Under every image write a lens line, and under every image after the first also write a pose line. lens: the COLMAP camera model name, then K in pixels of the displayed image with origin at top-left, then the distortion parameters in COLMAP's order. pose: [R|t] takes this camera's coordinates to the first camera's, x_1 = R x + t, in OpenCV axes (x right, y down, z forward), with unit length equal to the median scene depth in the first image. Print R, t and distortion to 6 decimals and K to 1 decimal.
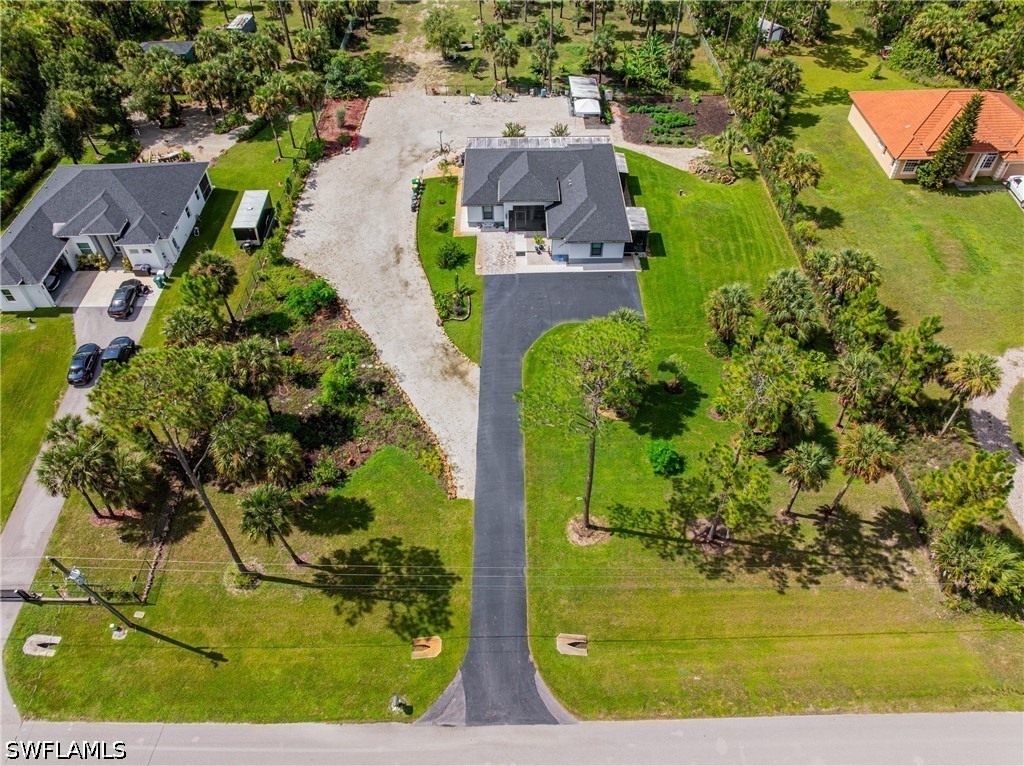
lens RADIAL K [[704.6, 0, 515.9], [0, 704.6, 399.4], [0, 0, 1]] dist [-0.040103, 0.004060]
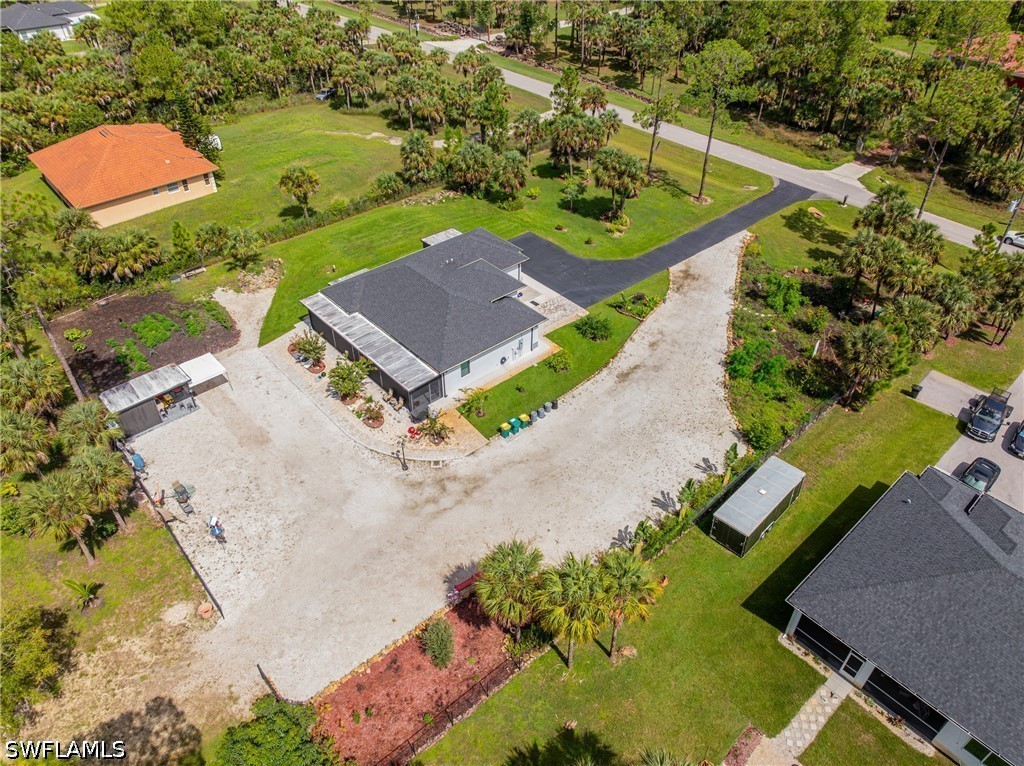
lens RADIAL K [[704.6, 0, 515.9], [0, 704.6, 399.4], [0, 0, 1]] dist [-0.040103, 0.004060]
pose [[-0.659201, -0.485110, 0.574562, -0.612199], [0.563018, 0.188084, 0.804758, -1.008452], [-0.498462, 0.853986, 0.149140, 1.045340]]
